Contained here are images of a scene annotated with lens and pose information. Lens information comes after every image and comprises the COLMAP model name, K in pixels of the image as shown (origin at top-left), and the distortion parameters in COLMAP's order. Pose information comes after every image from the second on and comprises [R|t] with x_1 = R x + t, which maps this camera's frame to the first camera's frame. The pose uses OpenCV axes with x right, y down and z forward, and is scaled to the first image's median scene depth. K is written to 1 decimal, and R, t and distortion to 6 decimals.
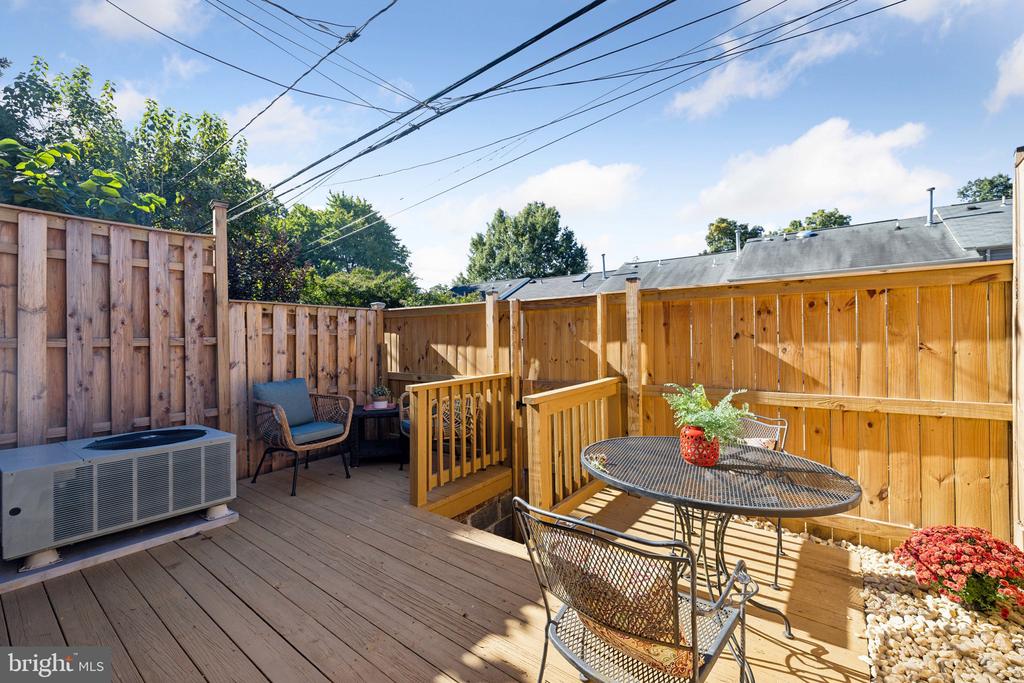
lens RADIAL K [[437.9, 0, 507.2], [0, 437.9, 335.3], [0, 0, 1]] dist [0.002320, 0.000966]
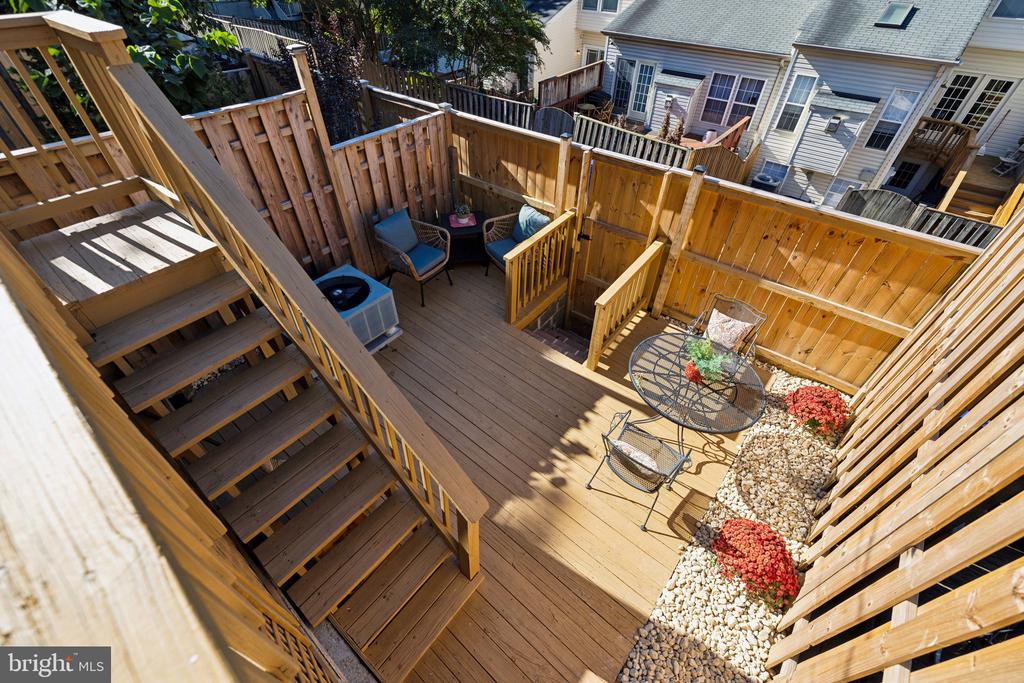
lens RADIAL K [[437.9, 0, 507.7], [0, 437.9, 340.7], [0, 0, 1]] dist [0.002320, 0.000966]
pose [[0.999049, 0.038859, -0.019777, -0.131803], [-0.014230, 0.719327, 0.694526, -0.458233], [0.041214, -0.693584, 0.719196, -0.107761]]
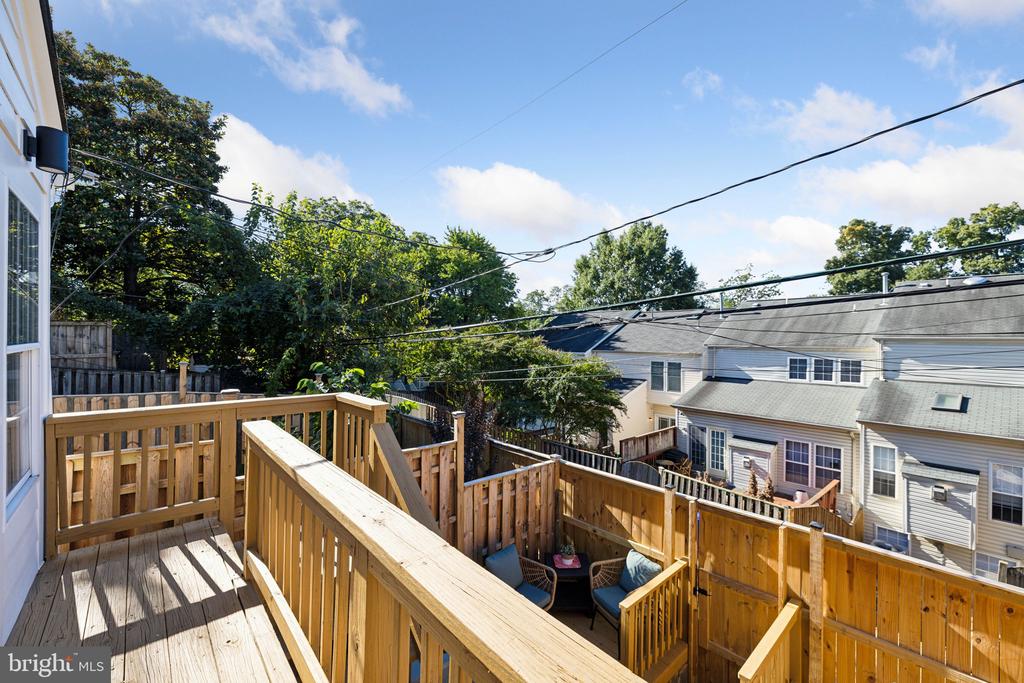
lens RADIAL K [[437.9, 0, 507.1], [0, 437.9, 337.8], [0, 0, 1]] dist [0.002320, 0.000966]
pose [[0.978328, 0.018203, -0.206260, -0.219899], [-0.015457, 0.999769, 0.014918, -0.490160], [0.206484, -0.011407, 0.978384, -0.229422]]
